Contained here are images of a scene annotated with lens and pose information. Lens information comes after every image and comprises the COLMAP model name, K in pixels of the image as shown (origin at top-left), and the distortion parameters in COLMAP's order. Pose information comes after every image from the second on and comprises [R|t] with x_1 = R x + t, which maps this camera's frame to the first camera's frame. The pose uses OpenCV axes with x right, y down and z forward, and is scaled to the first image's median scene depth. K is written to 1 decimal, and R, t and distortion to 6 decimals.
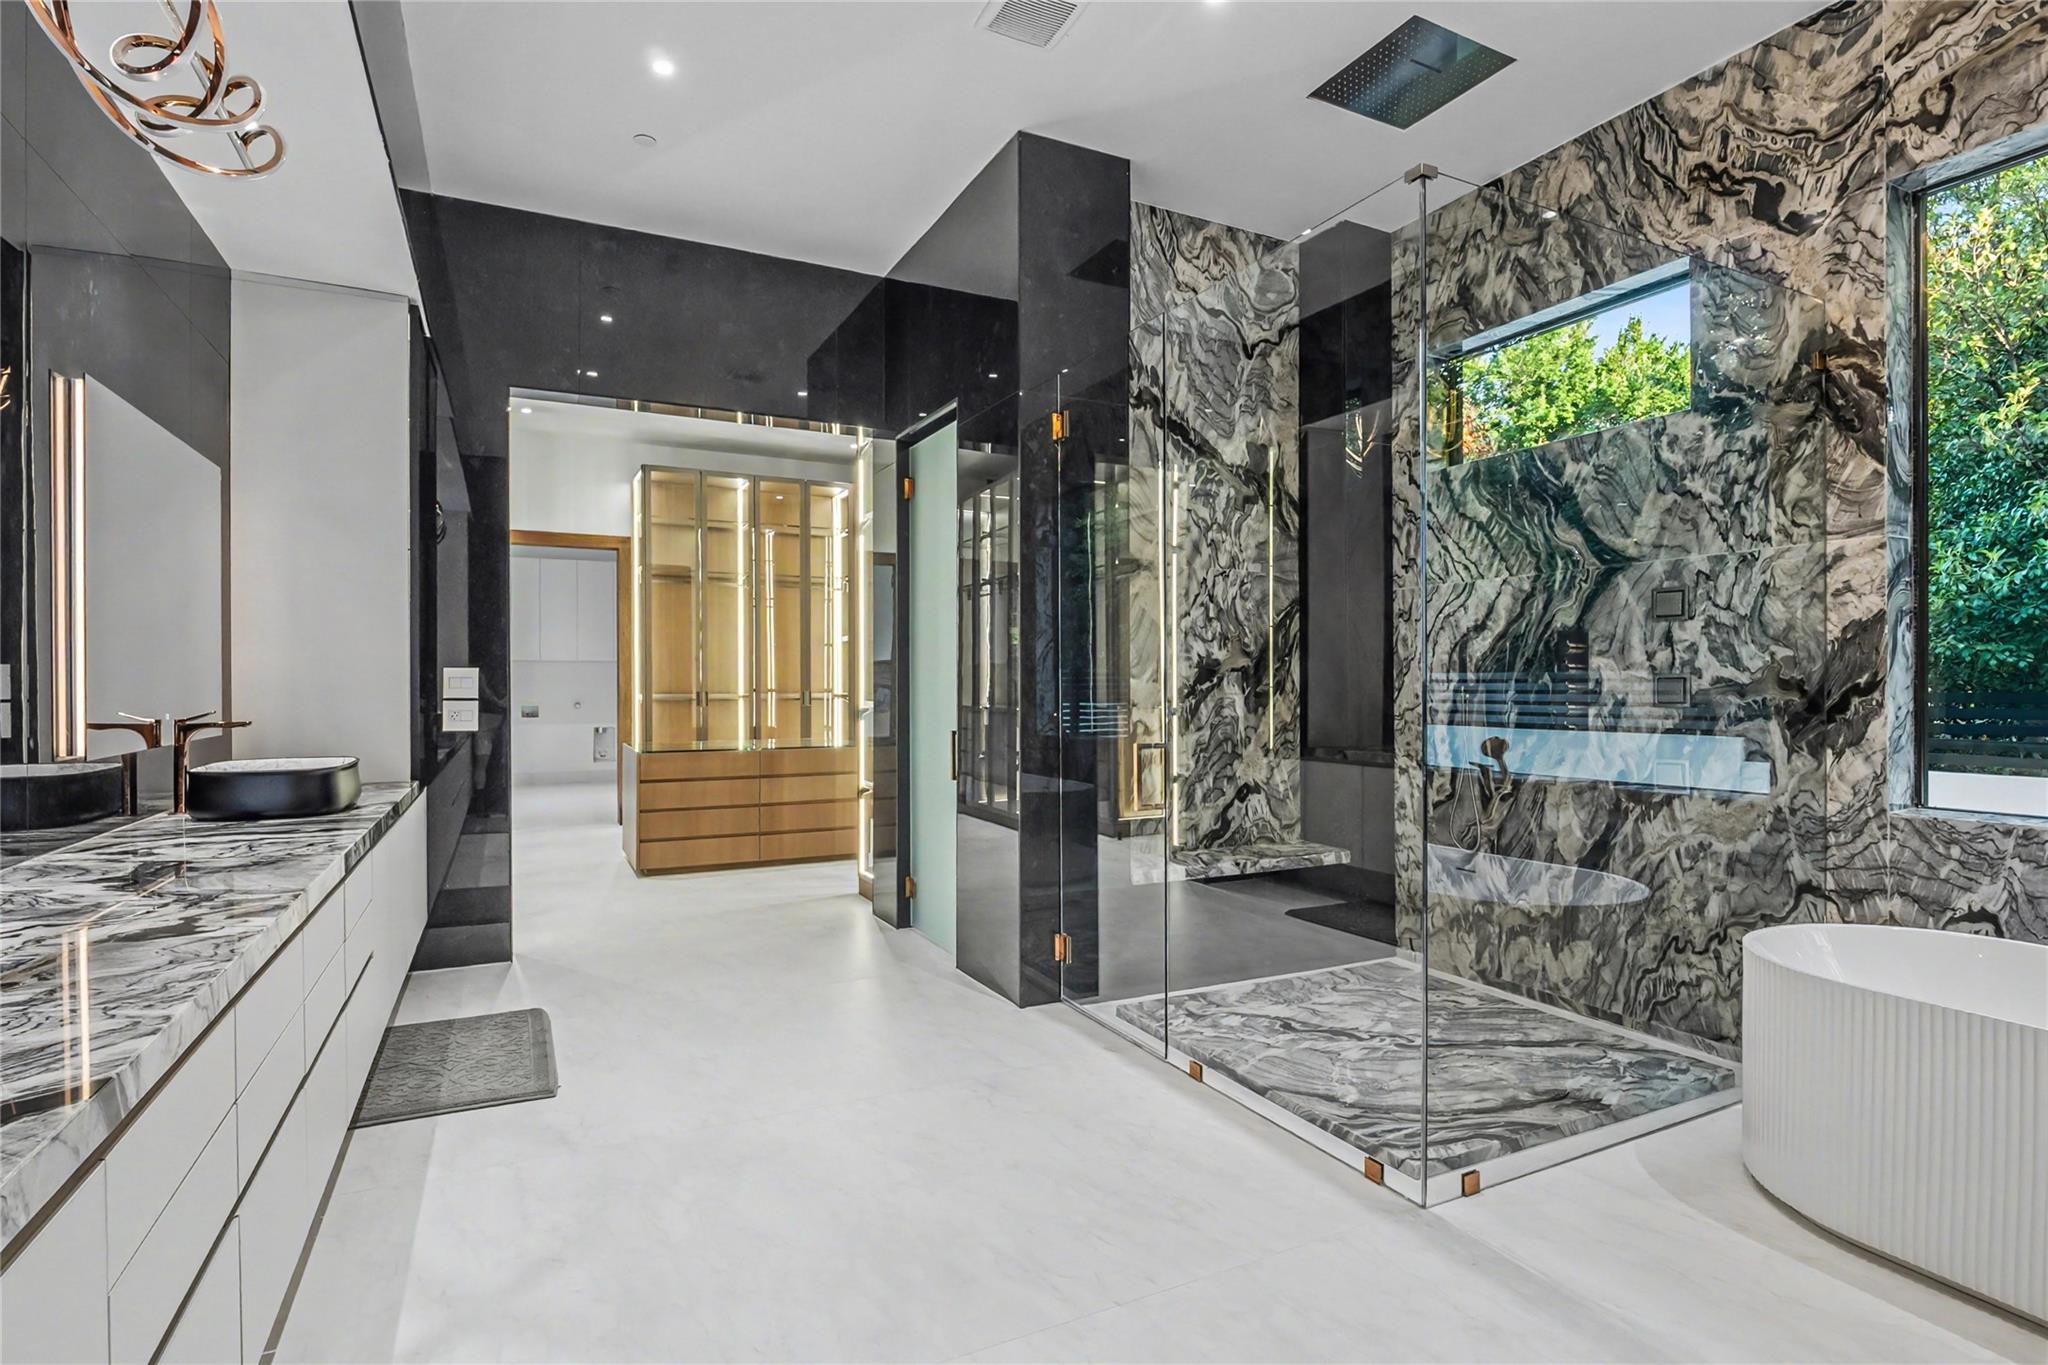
lens RADIAL K [[1004.9, 0, 1023.5], [0, 1004.9, 681.8], [0, 0, 1]] dist [-0.002581, -0.000432]
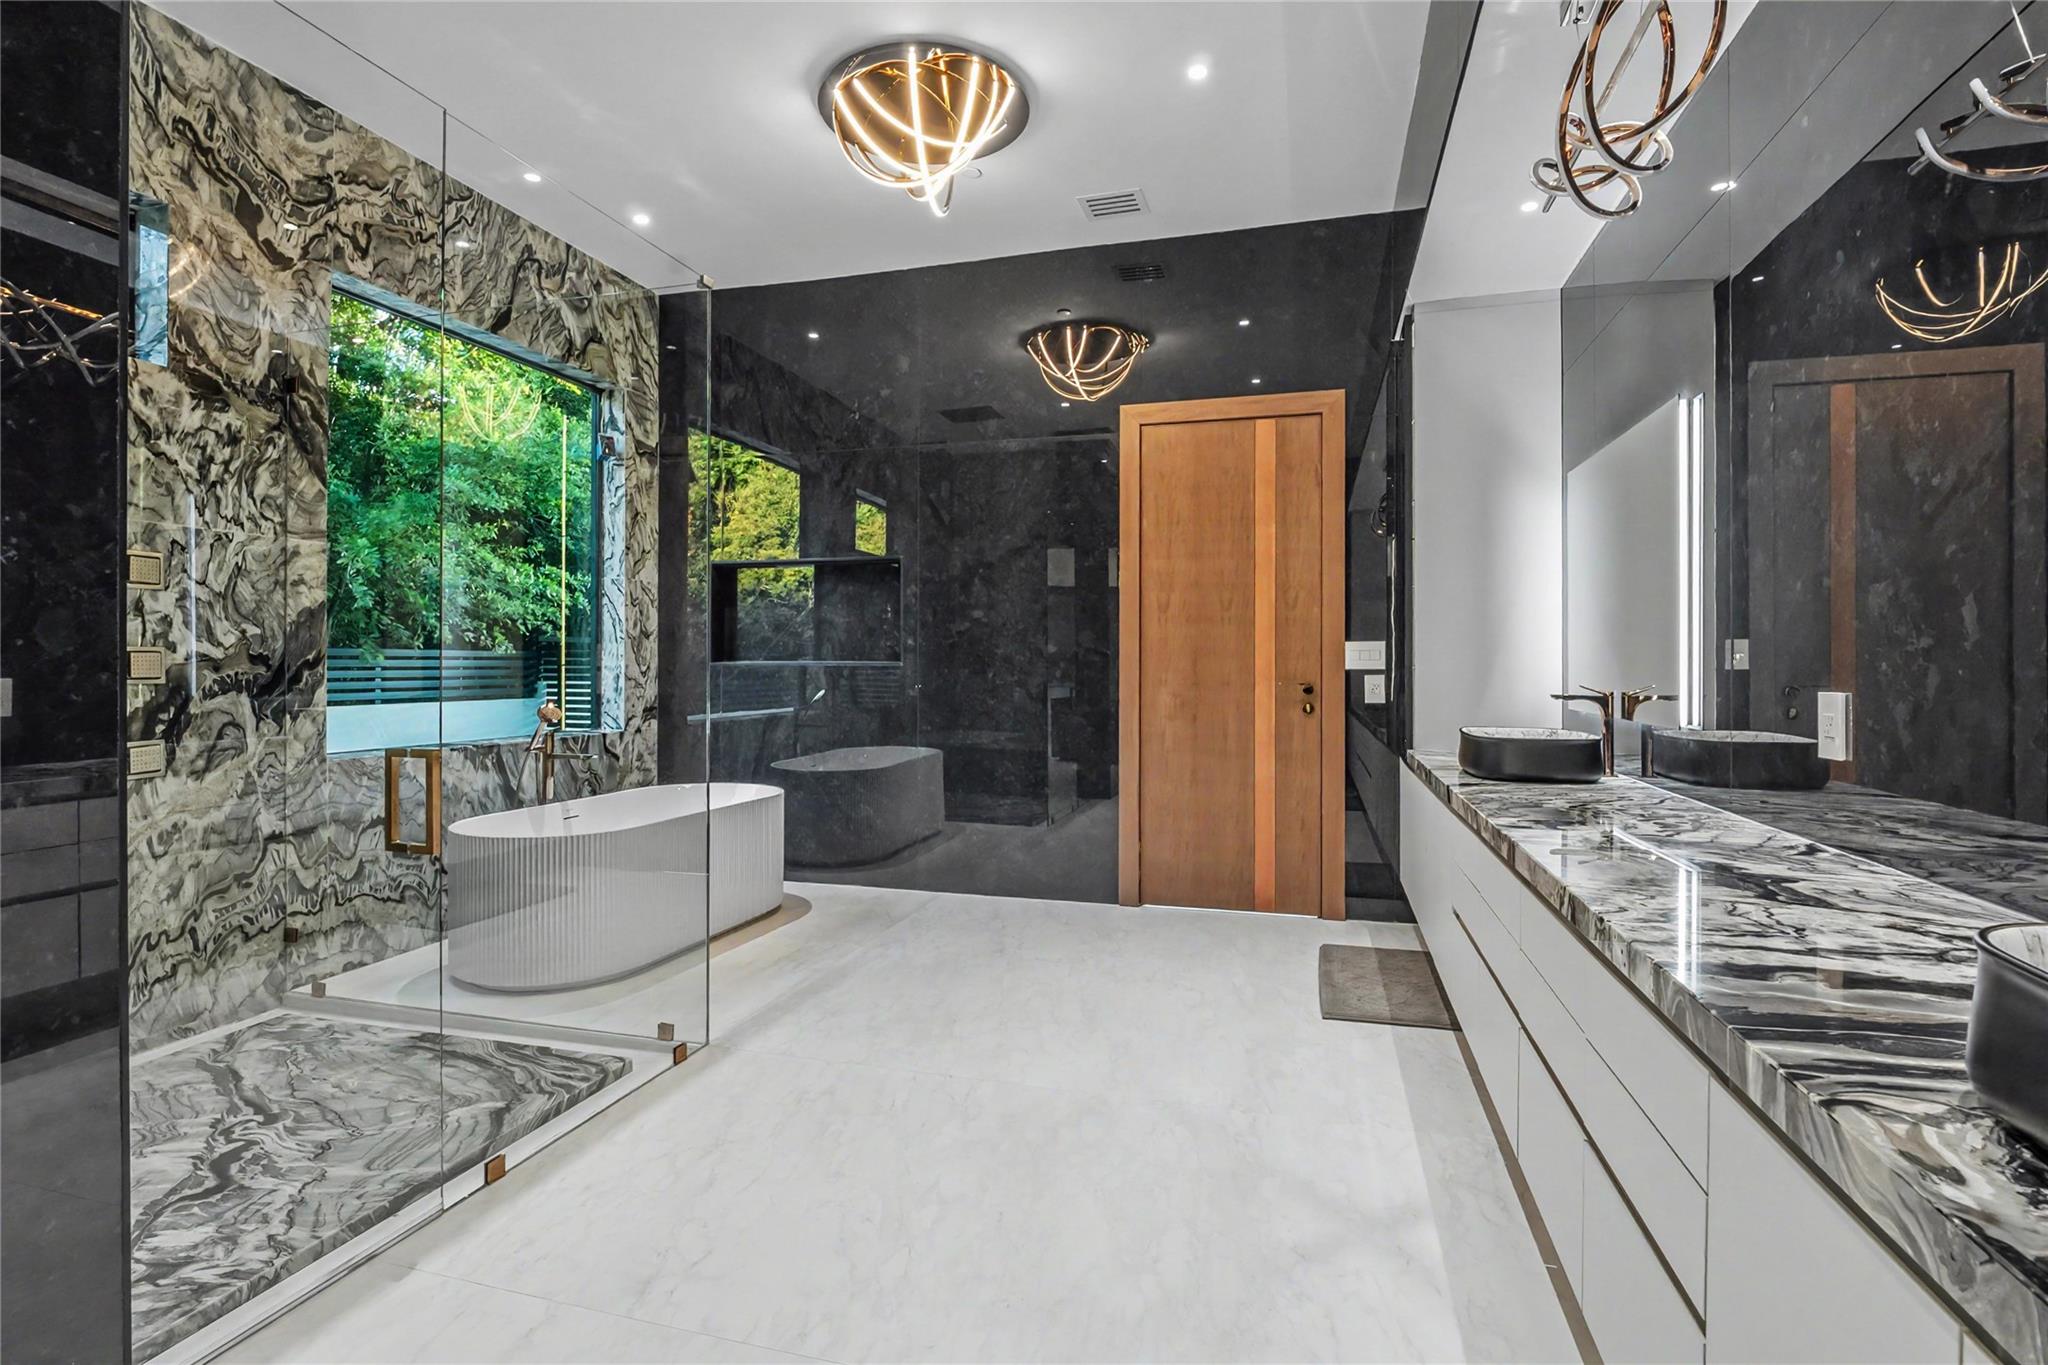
lens RADIAL K [[1006.6, 0, 1012.2], [0, 1006.6, 663.2], [0, 0, 1]] dist [-0.014591, -0.000030]
pose [[-0.729153, 0.002661, 0.684346, -0.596486], [-0.001995, 0.999980, -0.006014, 0.011395], [-0.684348, -0.005750, -0.729133, 1.224703]]
